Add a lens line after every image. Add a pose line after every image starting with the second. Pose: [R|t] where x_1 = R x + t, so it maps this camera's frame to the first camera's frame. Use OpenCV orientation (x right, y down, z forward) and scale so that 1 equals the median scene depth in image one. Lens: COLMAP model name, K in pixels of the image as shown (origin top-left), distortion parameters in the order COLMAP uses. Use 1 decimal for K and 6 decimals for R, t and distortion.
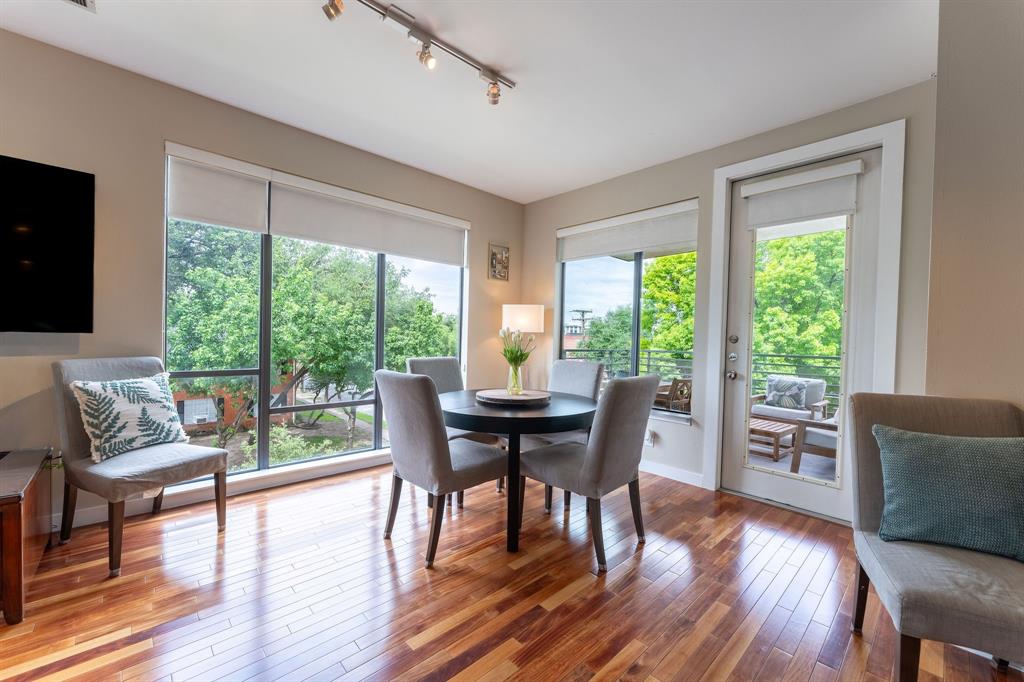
lens RADIAL K [[413.6, 0, 512.0], [0, 413.6, 341.0], [0, 0, 1]] dist [0.000554, -0.000175]
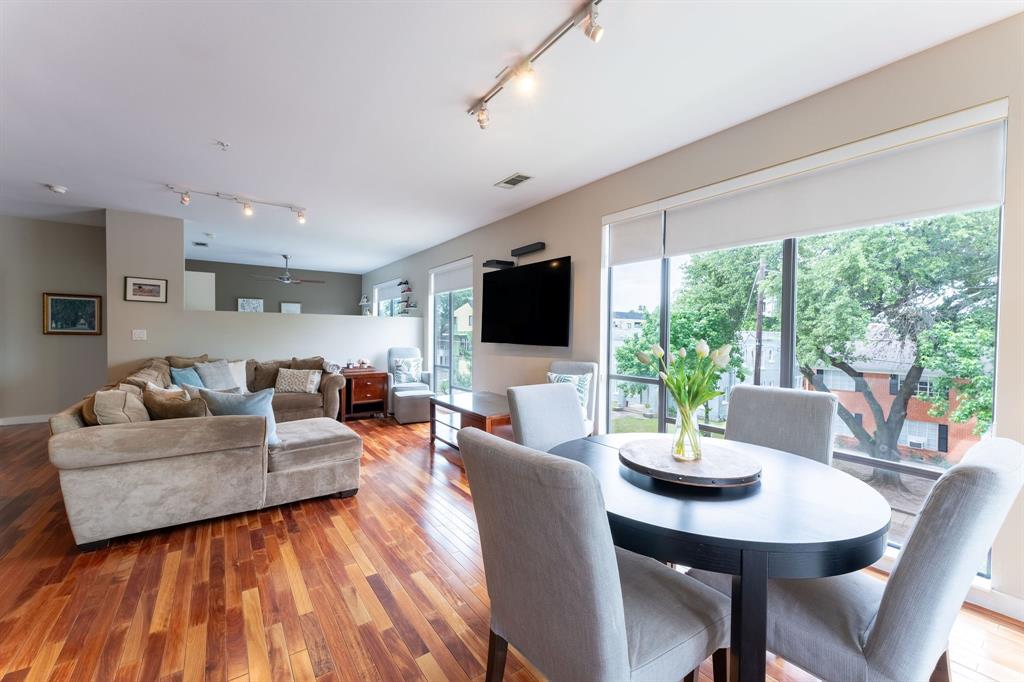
lens RADIAL K [[408.1, 0, 512.0], [0, 408.1, 341.0], [0, 0, 1]] dist [0.000127, -0.000177]
pose [[-0.135163, -0.009992, -0.990773, 0.688057], [-0.028617, 0.999571, -0.006177, -0.024665], [0.990410, 0.027518, -0.135391, 0.955085]]
